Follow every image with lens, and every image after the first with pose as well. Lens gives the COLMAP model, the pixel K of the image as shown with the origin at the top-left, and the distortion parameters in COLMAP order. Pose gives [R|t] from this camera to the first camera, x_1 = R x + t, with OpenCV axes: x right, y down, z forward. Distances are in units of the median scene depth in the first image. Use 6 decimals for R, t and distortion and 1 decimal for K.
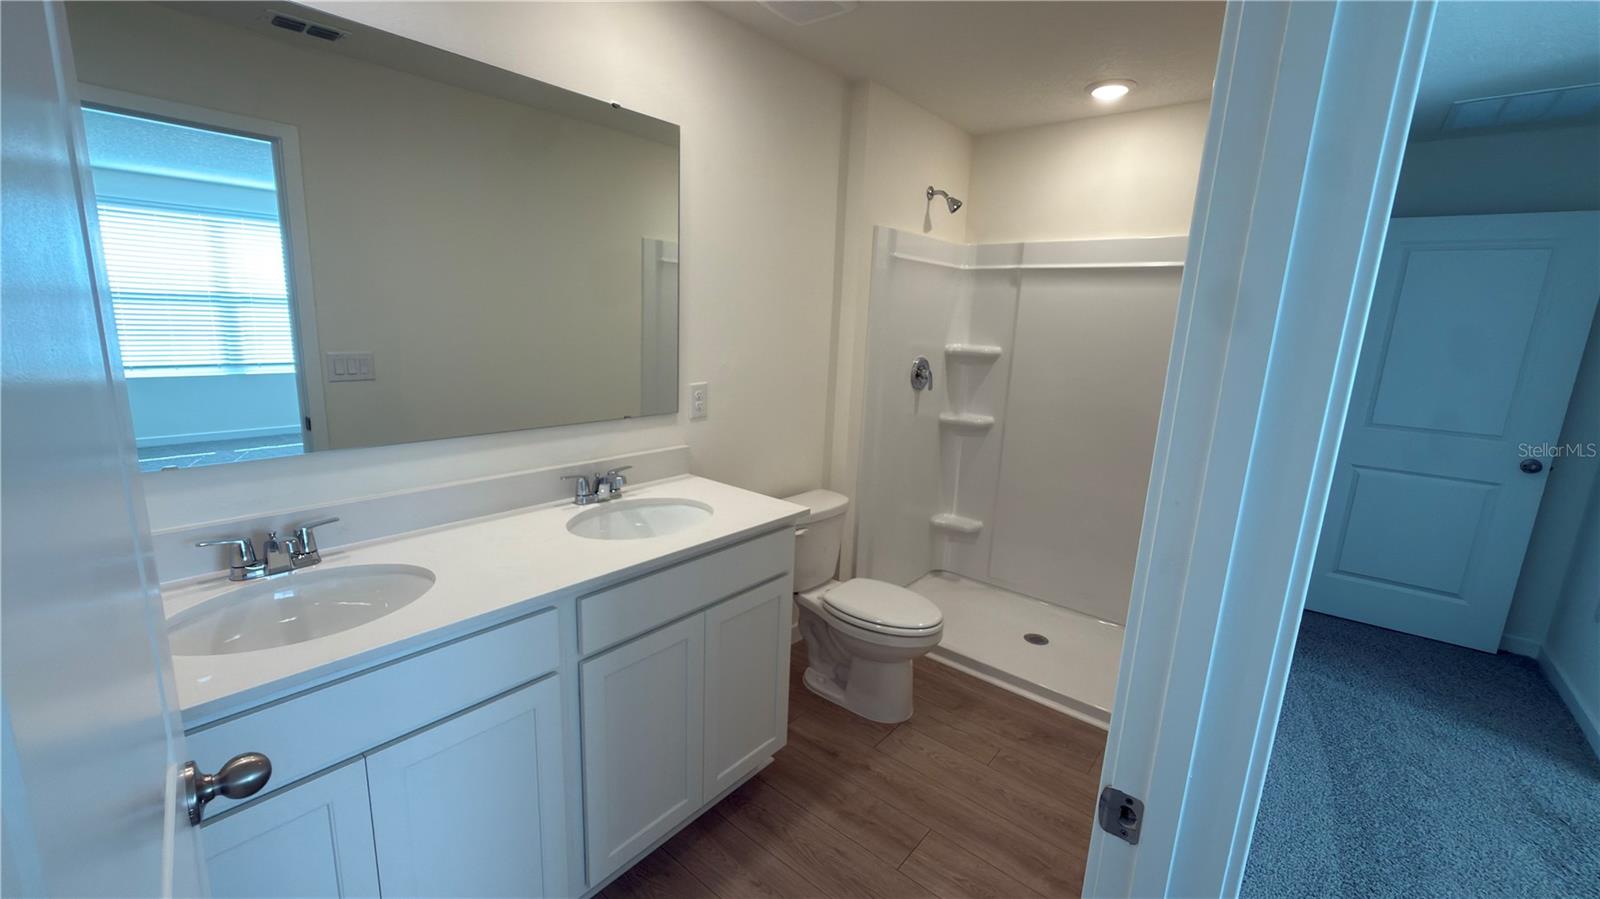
lens RADIAL K [[639.7, 0, 792.4], [0, 639.7, 447.3], [0, 0, 1]] dist [0.000884, 0.000051]
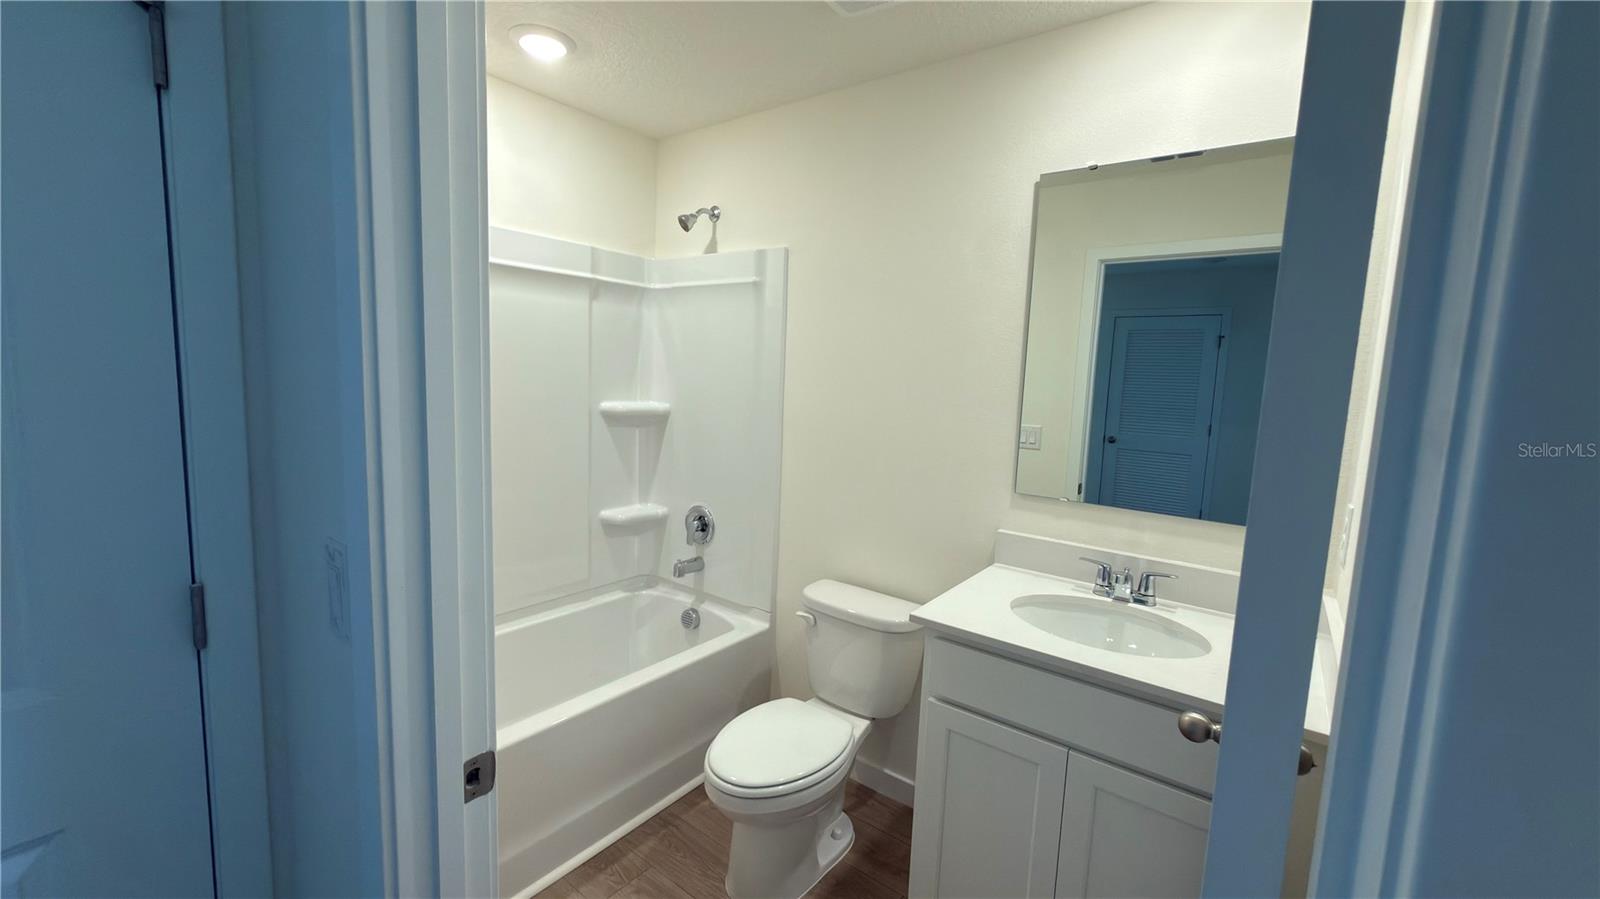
lens RADIAL K [[639.7, 0, 792.4], [0, 639.7, 447.3], [0, 0, 1]] dist [0.000884, 0.000051]
pose [[0.034374, 0.076955, -0.996442, 0.540895], [-0.249766, 0.966055, 0.065992, -0.062969], [0.967696, 0.246608, 0.052428, 0.481902]]
